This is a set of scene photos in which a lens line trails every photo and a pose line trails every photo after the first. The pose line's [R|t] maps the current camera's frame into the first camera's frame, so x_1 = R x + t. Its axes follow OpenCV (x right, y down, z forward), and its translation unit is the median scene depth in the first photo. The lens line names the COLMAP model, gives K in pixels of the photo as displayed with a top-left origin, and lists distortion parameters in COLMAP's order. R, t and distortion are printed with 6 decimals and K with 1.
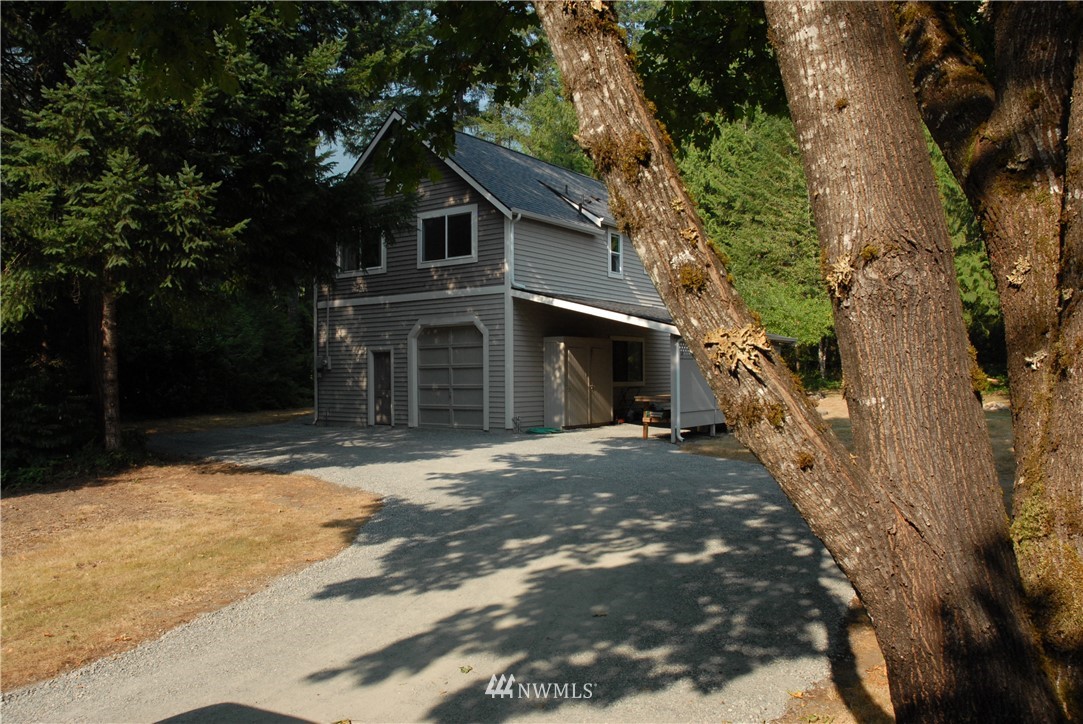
lens RADIAL K [[844.2, 0, 537.3], [0, 844.2, 367.4], [0, 0, 1]] dist [-0.046041, 0.001049]
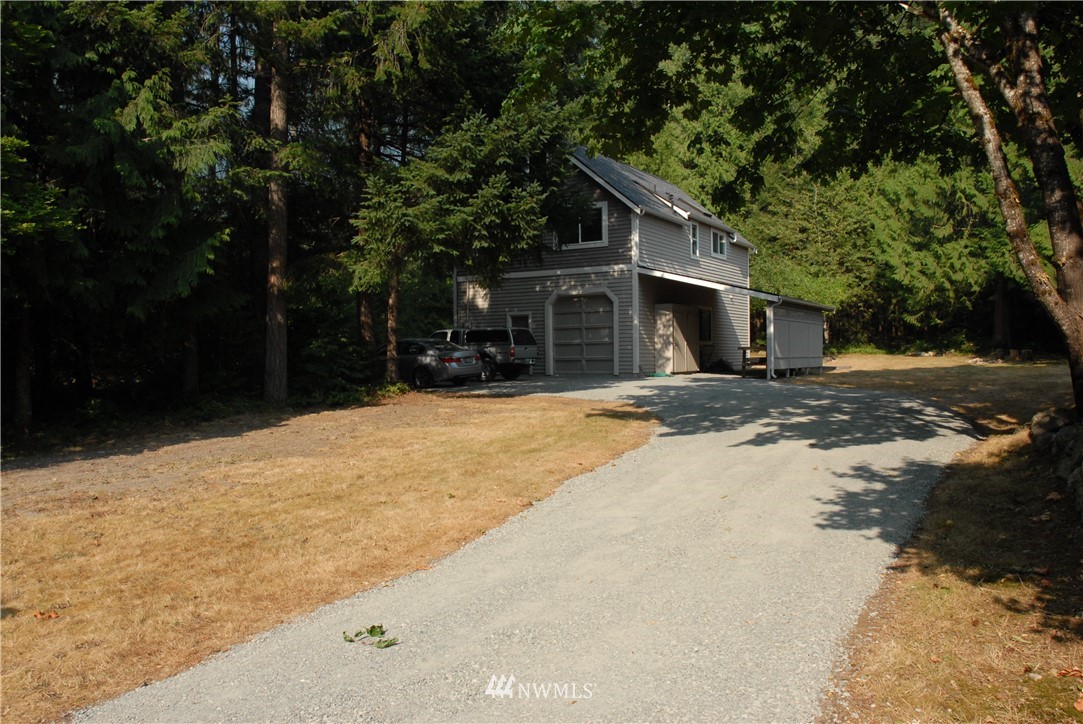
lens RADIAL K [[844.2, 0, 545.8], [0, 844.2, 360.5], [0, 0, 1]] dist [-0.046041, 0.001049]
pose [[0.997663, -0.000931, 0.068314, -0.239817], [-0.000129, 0.999880, 0.015501, 0.029409], [-0.068320, -0.015473, 0.997543, -0.274338]]
